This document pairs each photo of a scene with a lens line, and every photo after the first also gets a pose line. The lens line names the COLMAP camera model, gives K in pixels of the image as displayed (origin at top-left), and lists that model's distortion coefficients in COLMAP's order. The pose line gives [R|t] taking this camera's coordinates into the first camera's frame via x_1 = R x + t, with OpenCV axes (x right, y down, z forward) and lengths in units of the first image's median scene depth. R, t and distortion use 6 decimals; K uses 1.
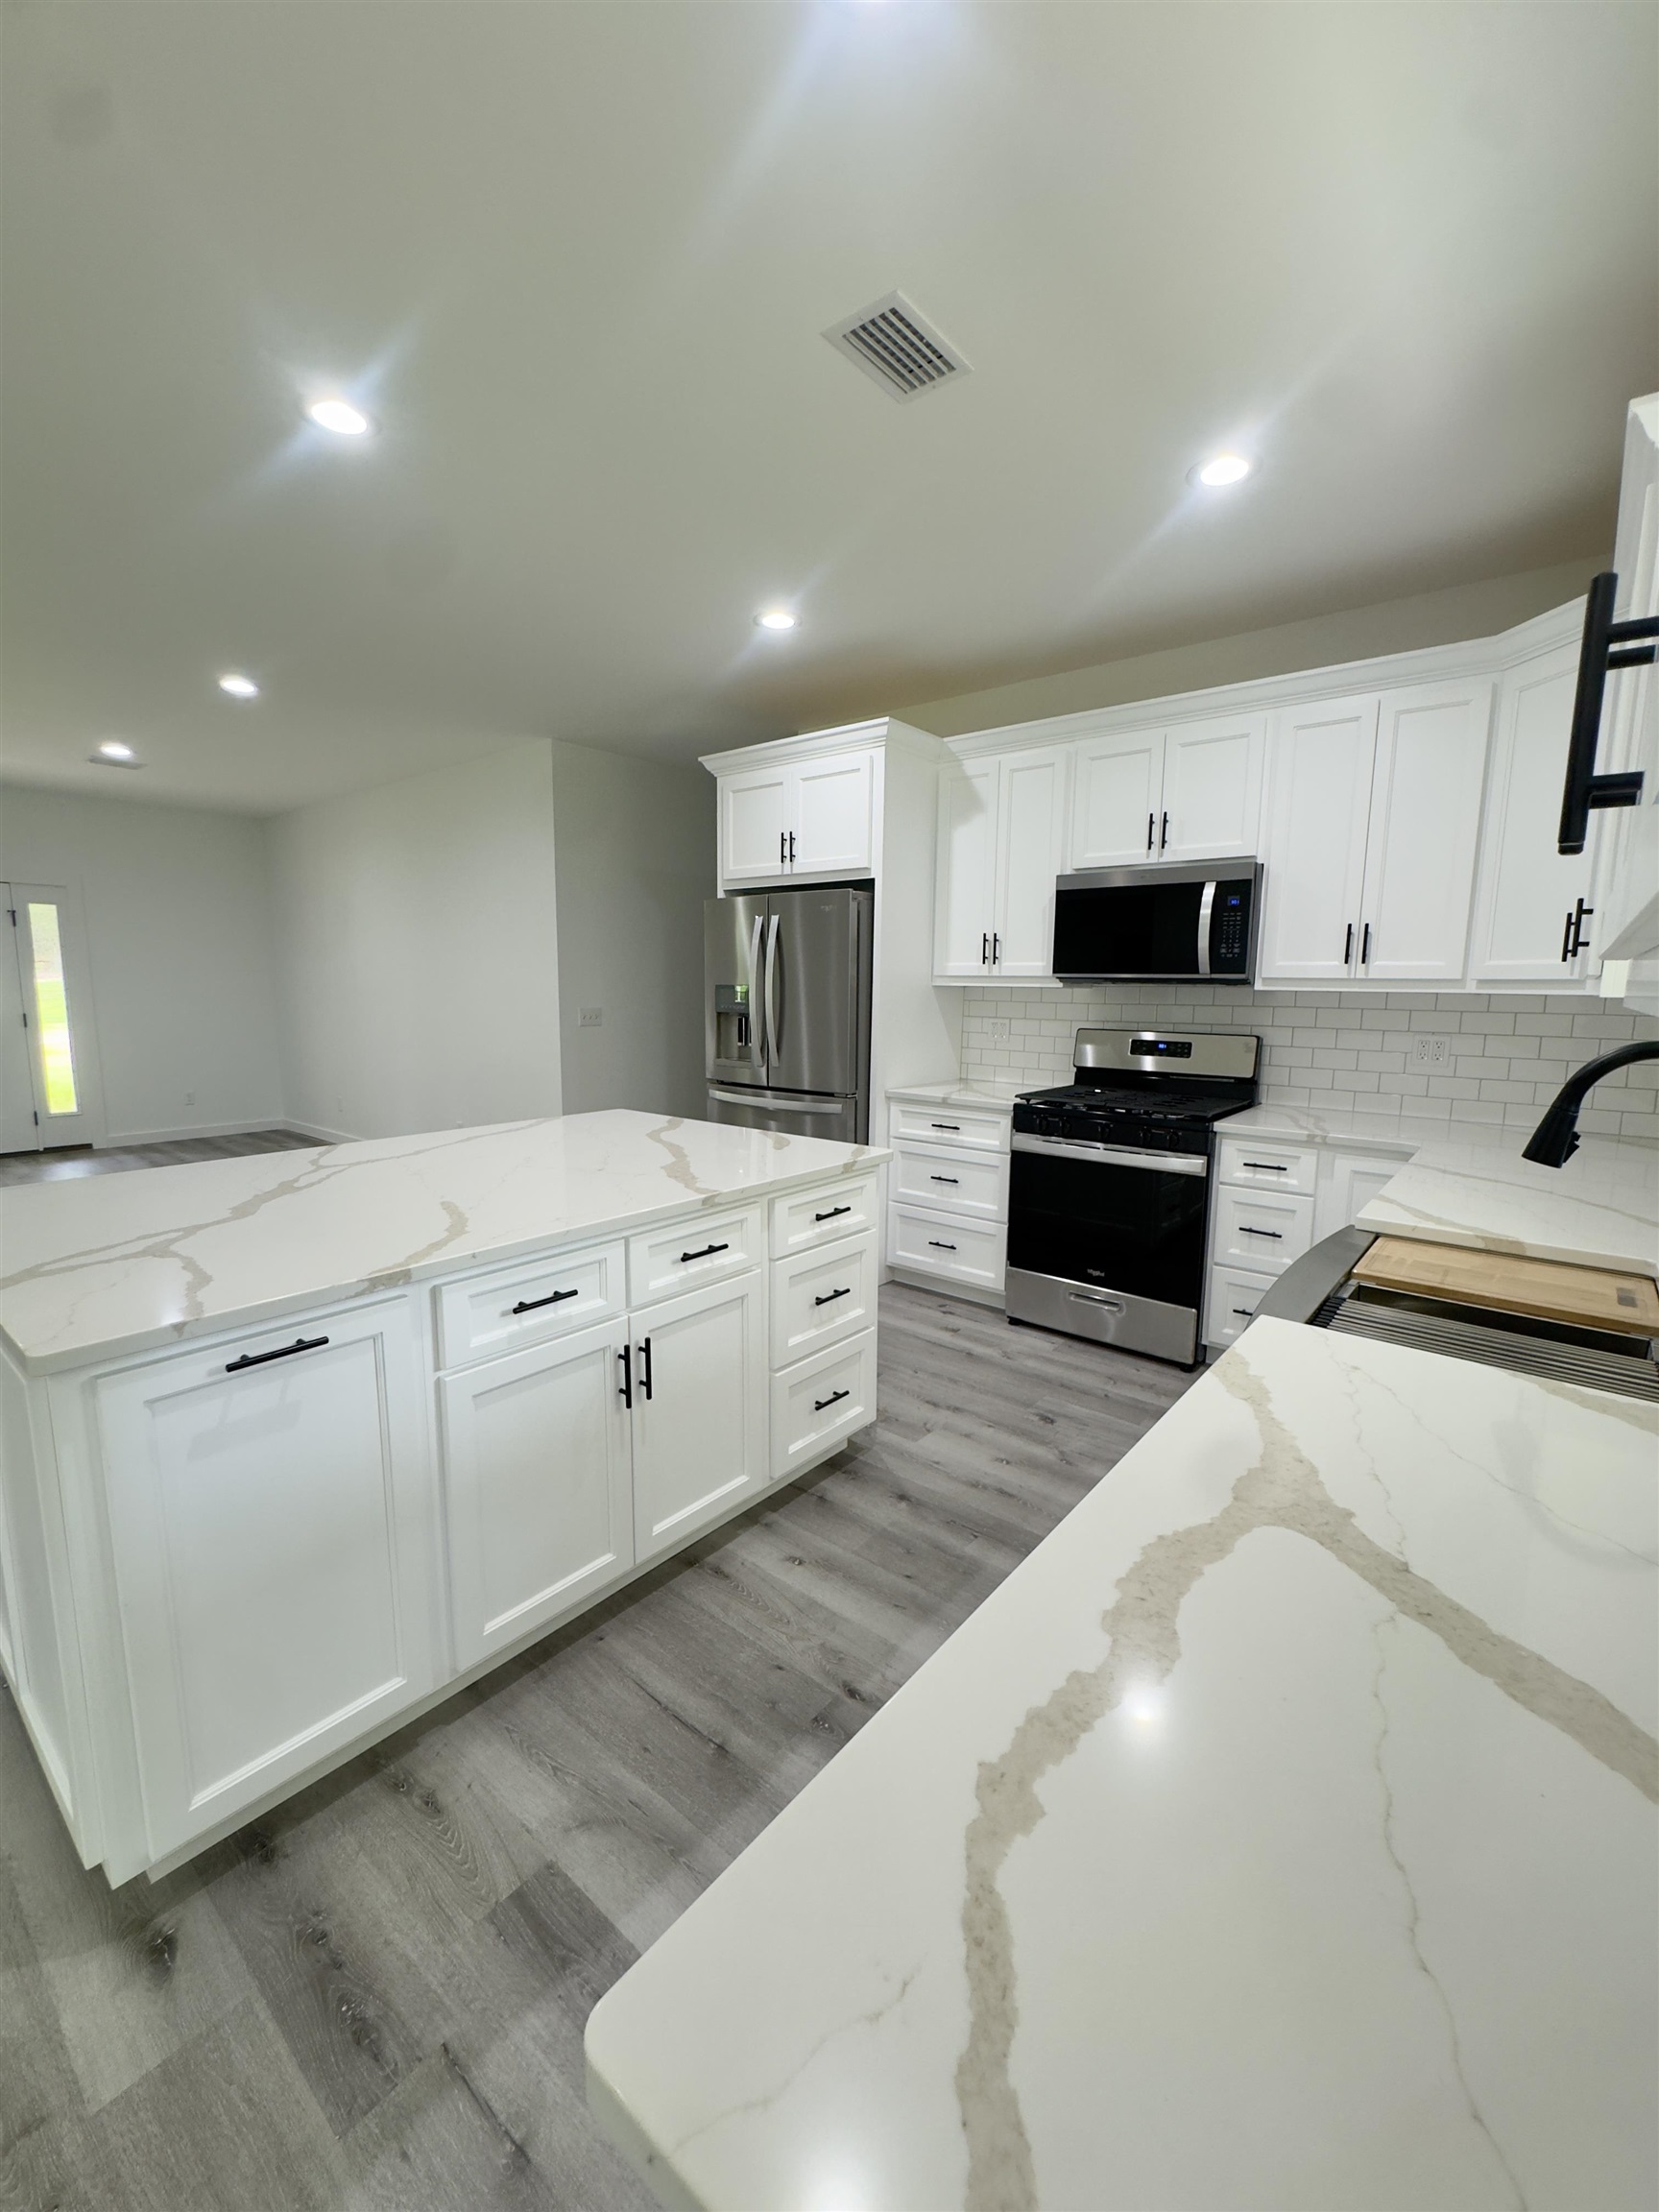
lens RADIAL K [[904.5, 0, 834.9], [0, 904.5, 1105.4], [0, 0, 1]] dist [-0.002851, -0.000253]
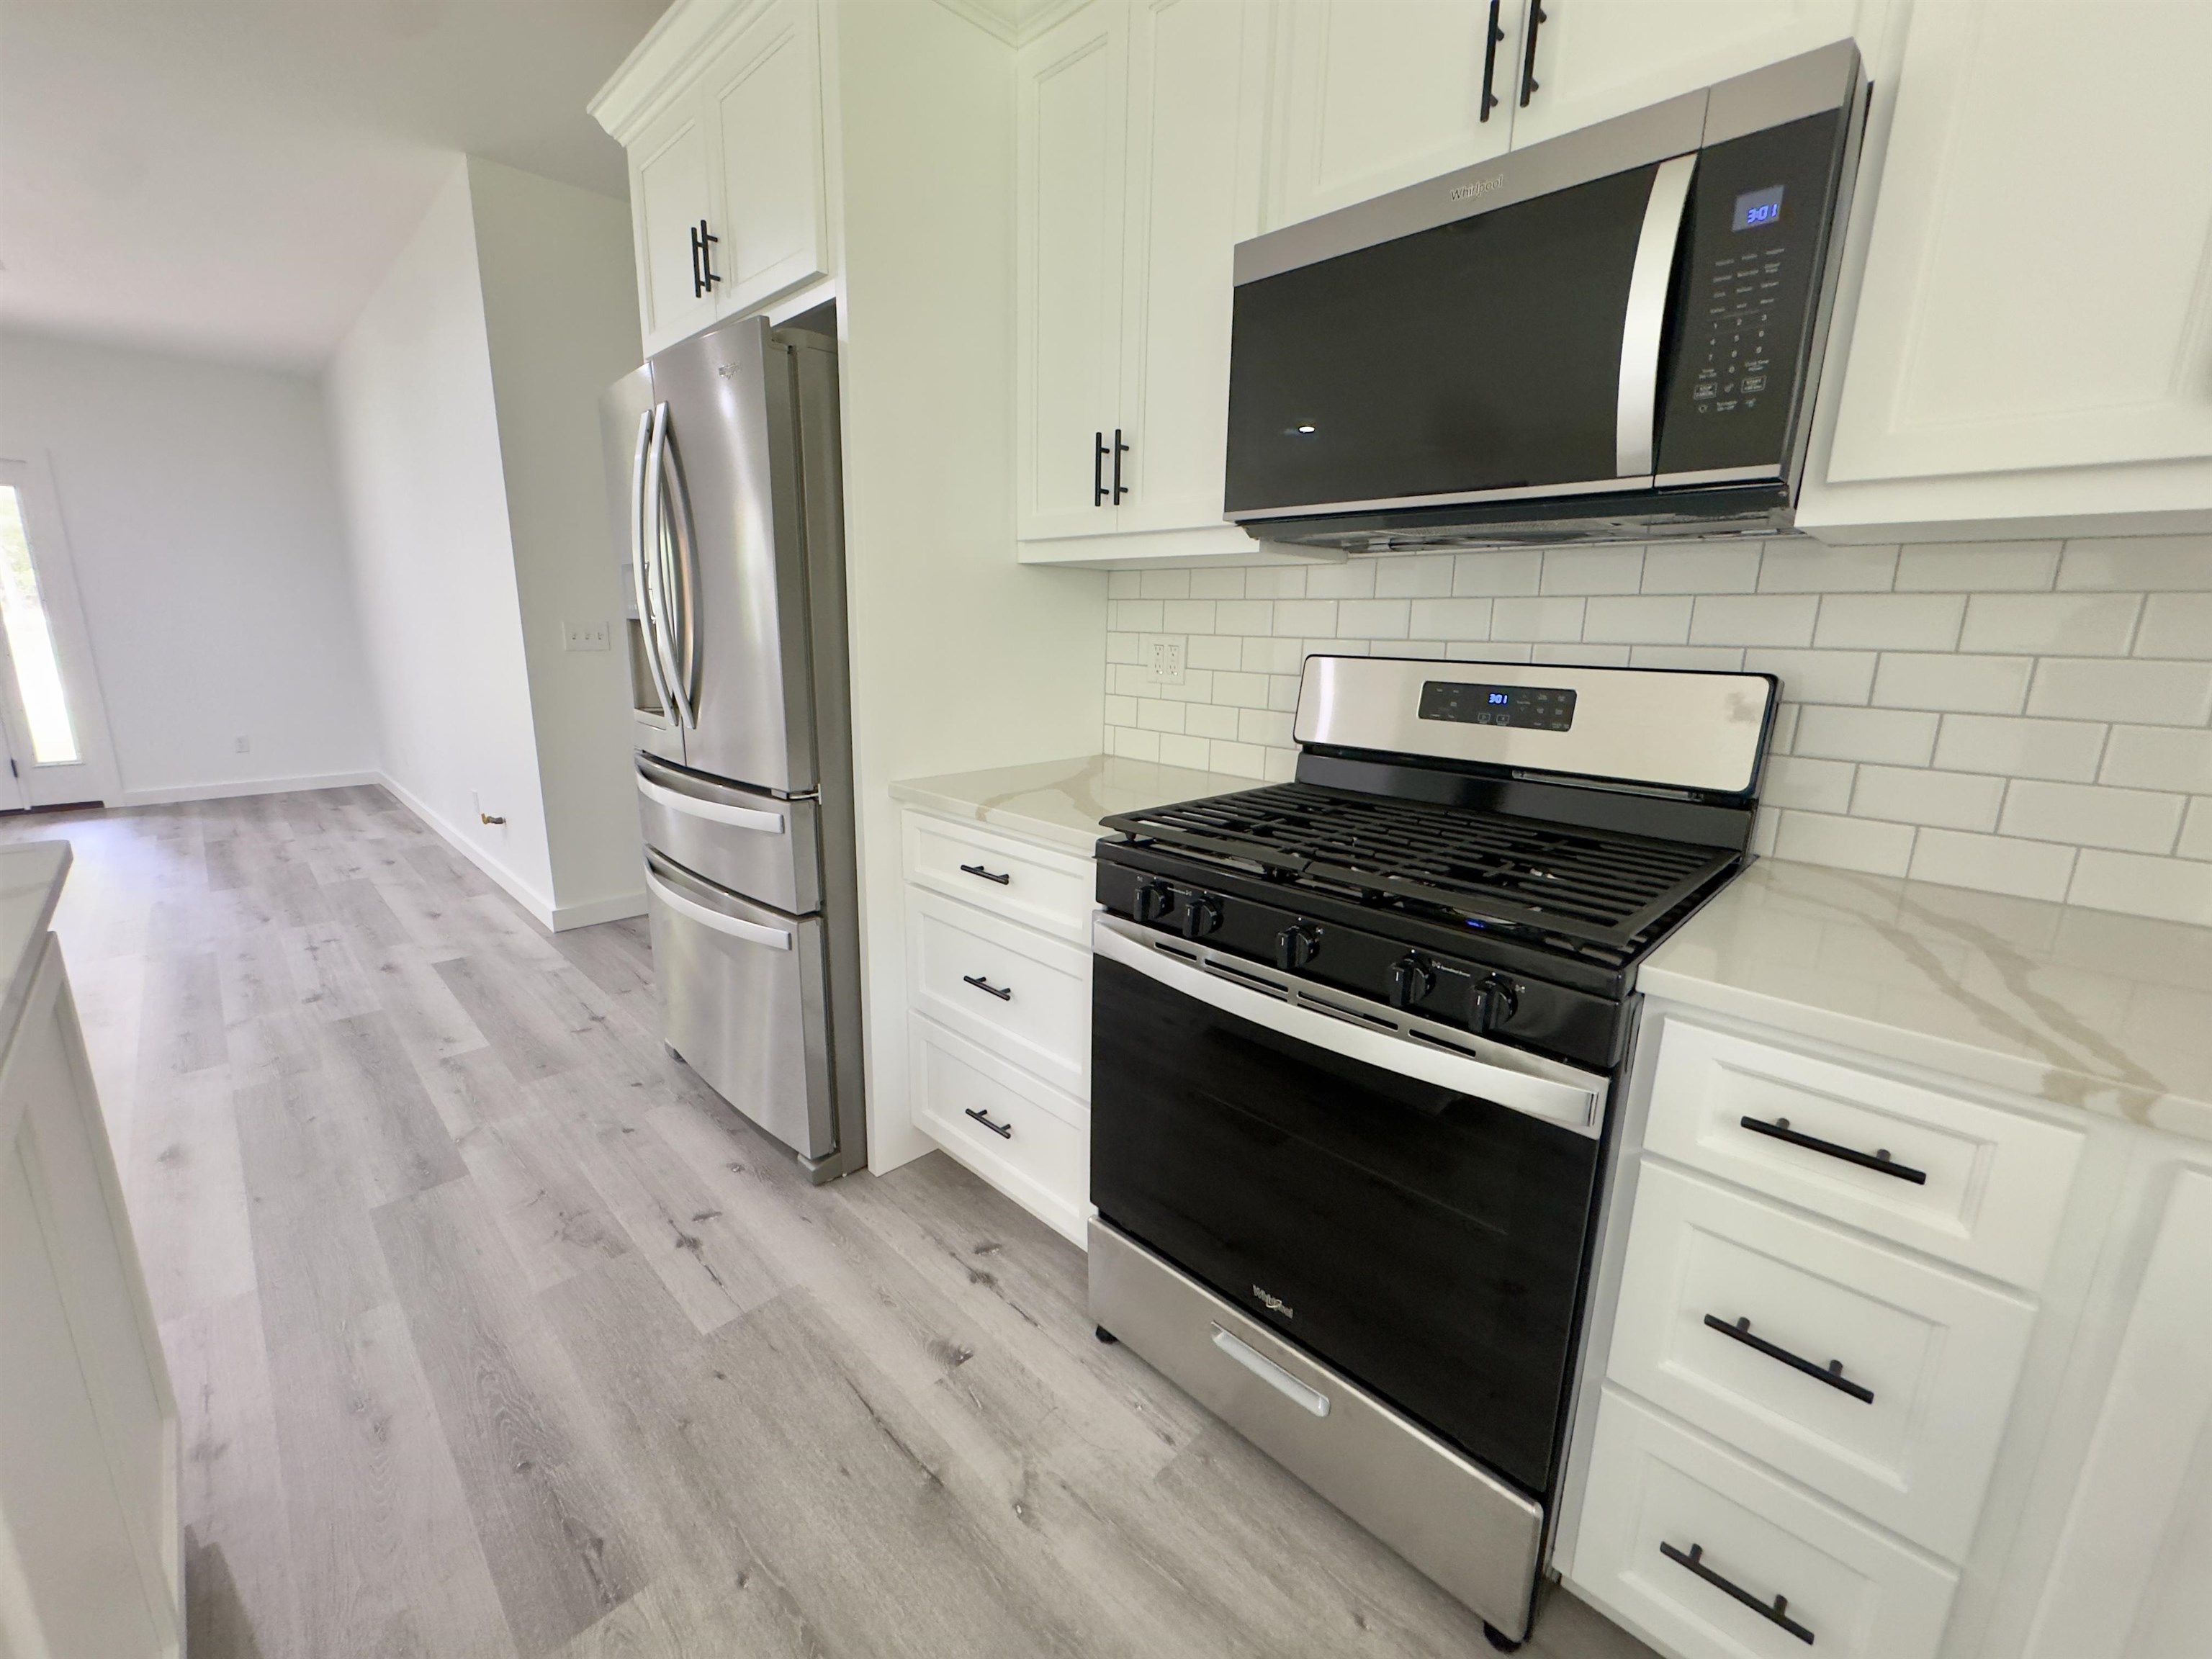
lens RADIAL K [[904.5, 0, 1106.0], [0, 904.5, 829.5], [0, 0, 1]] dist [-0.002851, -0.000253]
pose [[0.995318, 0.029058, -0.092181, 0.244872], [-0.020884, 0.995863, 0.088438, -0.042633], [0.094369, -0.086099, 0.991807, 0.625331]]
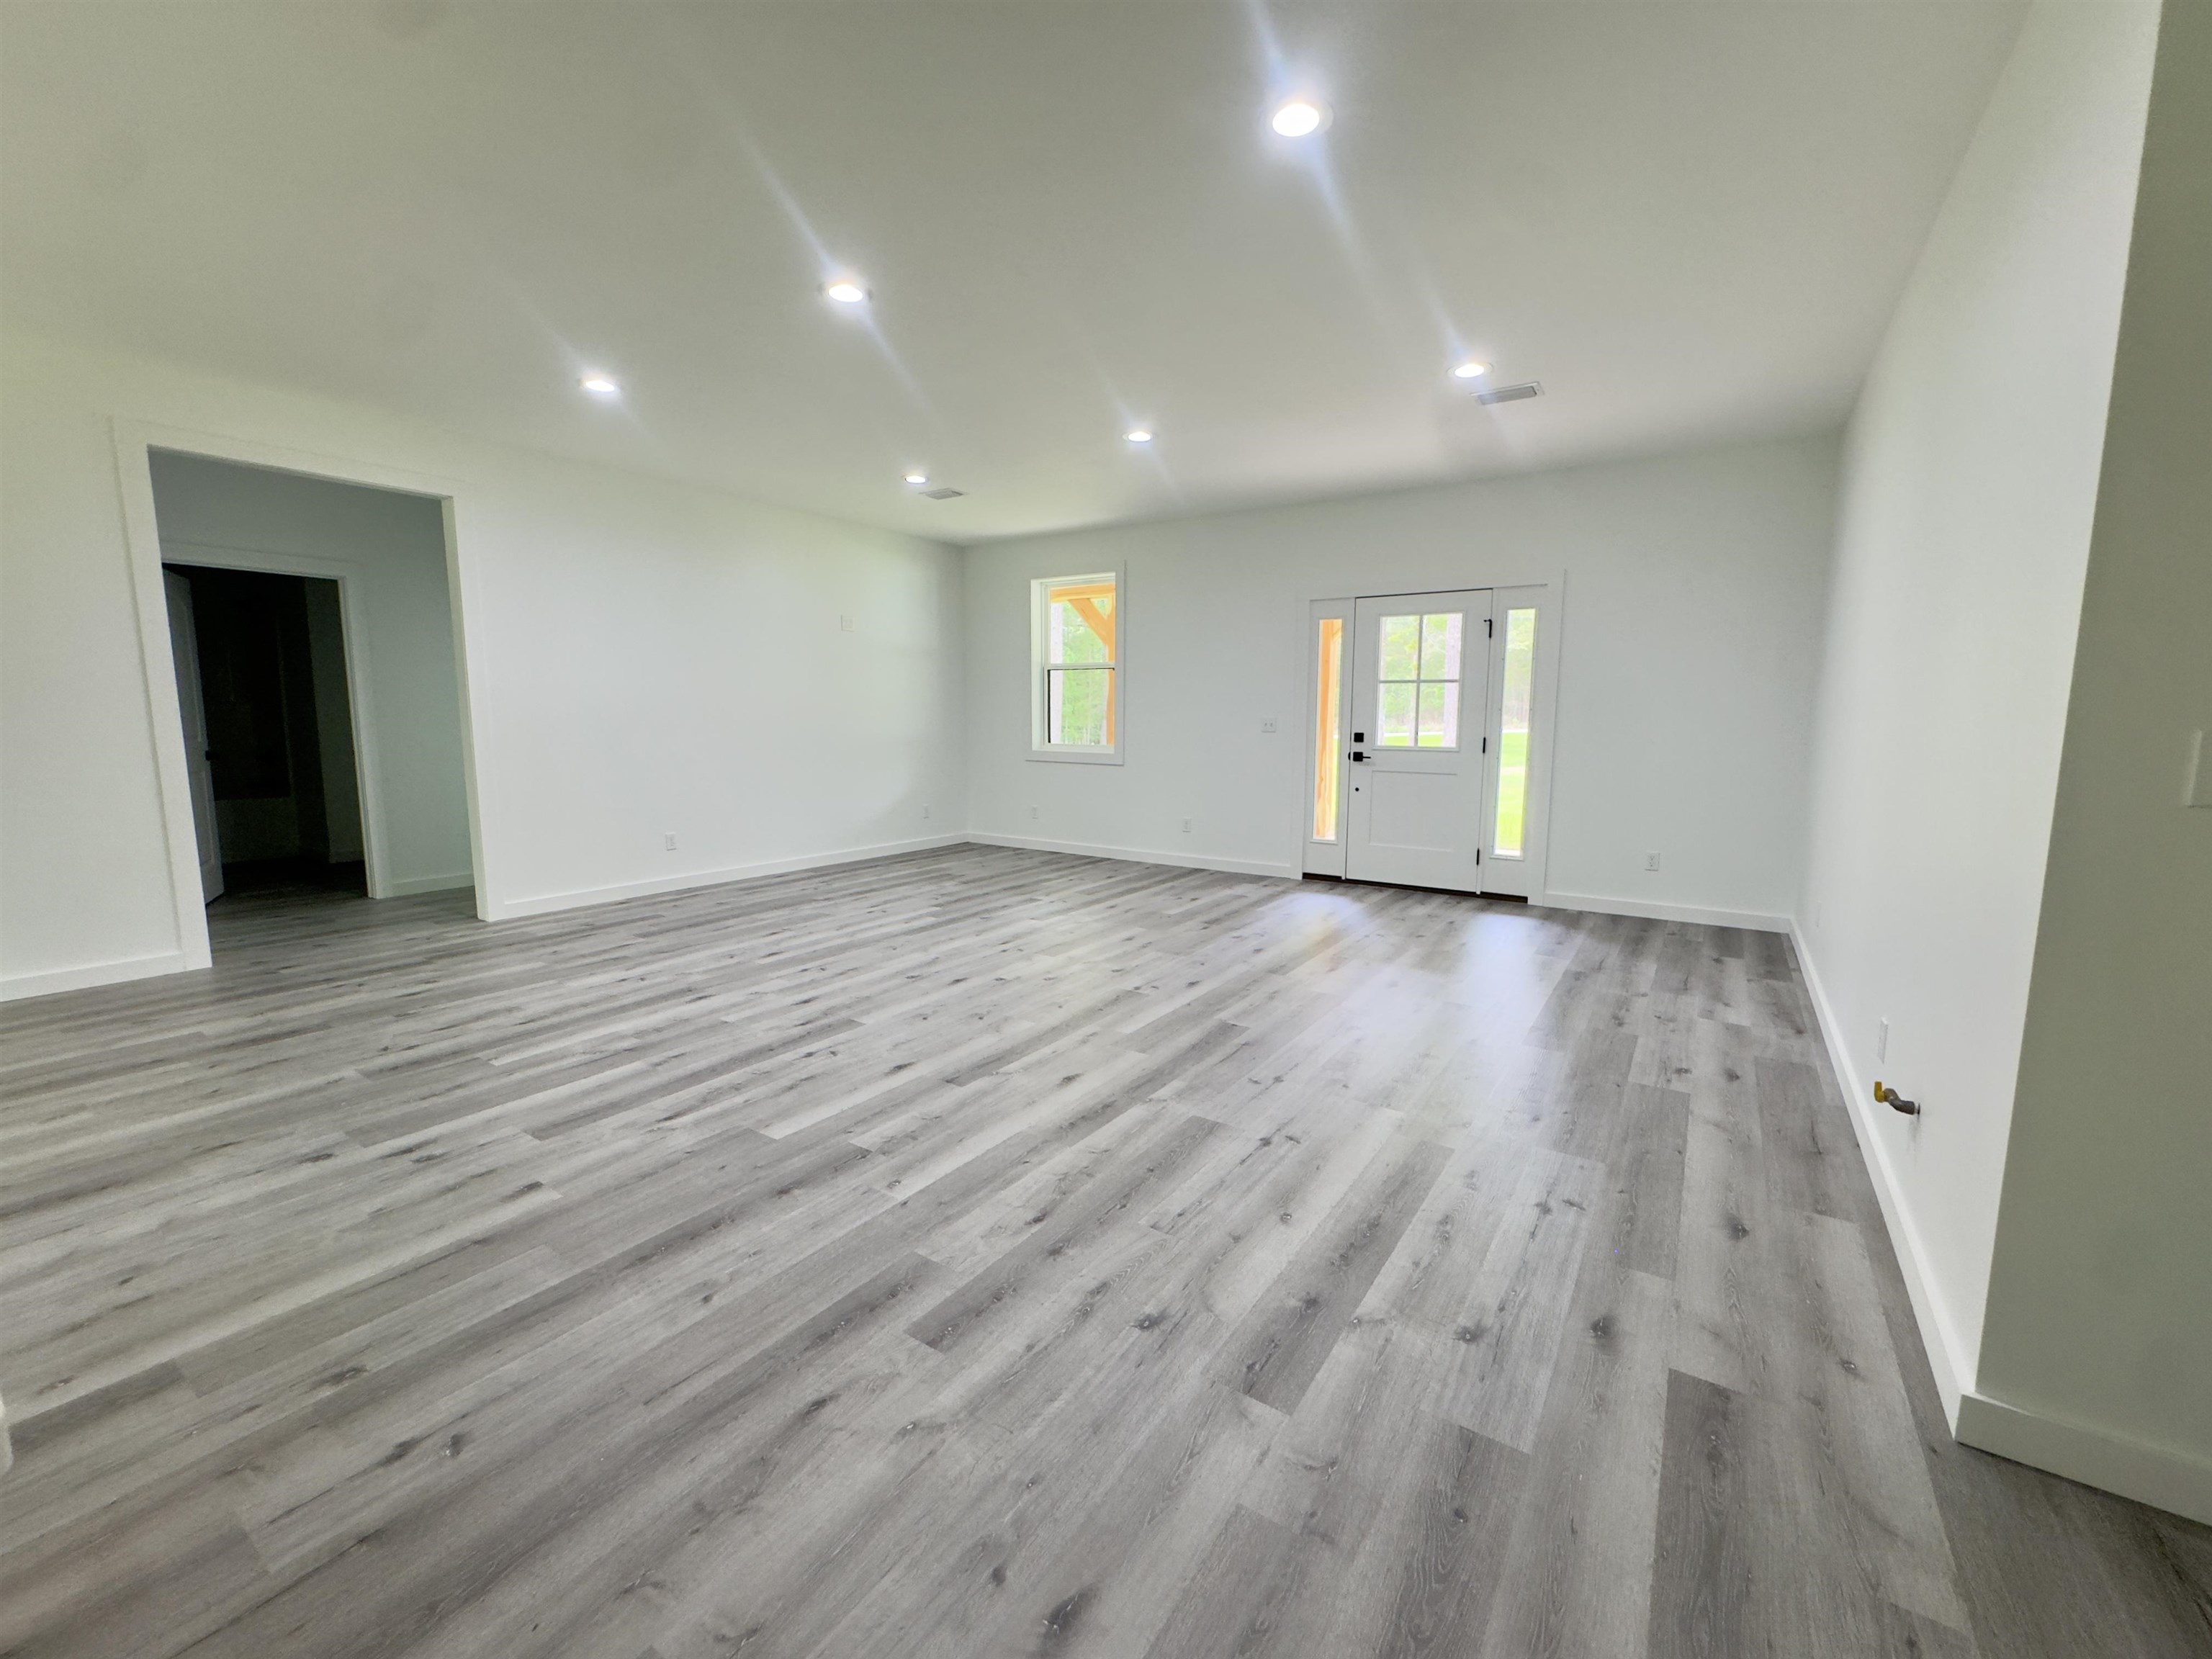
lens RADIAL K [[904.2, 0, 1102.5], [0, 904.2, 825.4], [0, 0, 1]] dist [-0.000410, -0.000204]
pose [[0.091195, 0.112670, -0.989439, -0.108026], [-0.139811, 0.985186, 0.099300, -0.103681], [0.985970, 0.129279, 0.105597, 1.080758]]
